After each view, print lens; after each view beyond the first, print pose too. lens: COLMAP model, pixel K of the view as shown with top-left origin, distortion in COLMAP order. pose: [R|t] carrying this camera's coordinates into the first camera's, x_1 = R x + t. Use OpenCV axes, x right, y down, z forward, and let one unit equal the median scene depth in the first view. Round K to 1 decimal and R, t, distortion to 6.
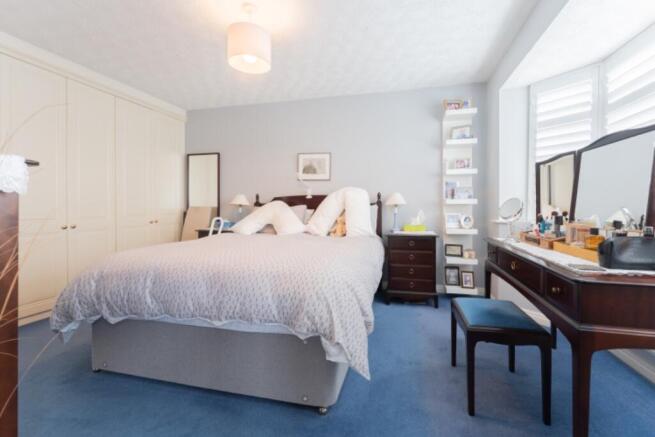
lens RADIAL K [[269.6, 0, 327.6], [0, 269.6, 220.2], [0, 0, 1]] dist [0.000986, -0.000498]
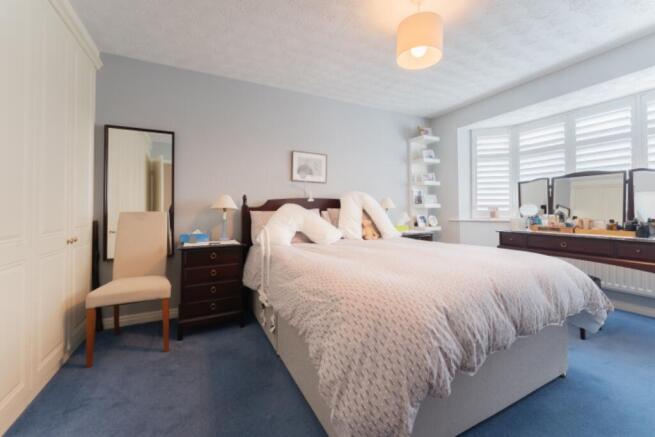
lens RADIAL K [[269.6, 0, 328.5], [0, 269.6, 216.3], [0, 0, 1]] dist [0.000986, -0.000498]
pose [[0.766508, -0.017851, 0.641987, -0.603304], [0.036456, 0.999211, -0.015742, -0.014544], [-0.641199, 0.035471, 0.766554, 0.261184]]
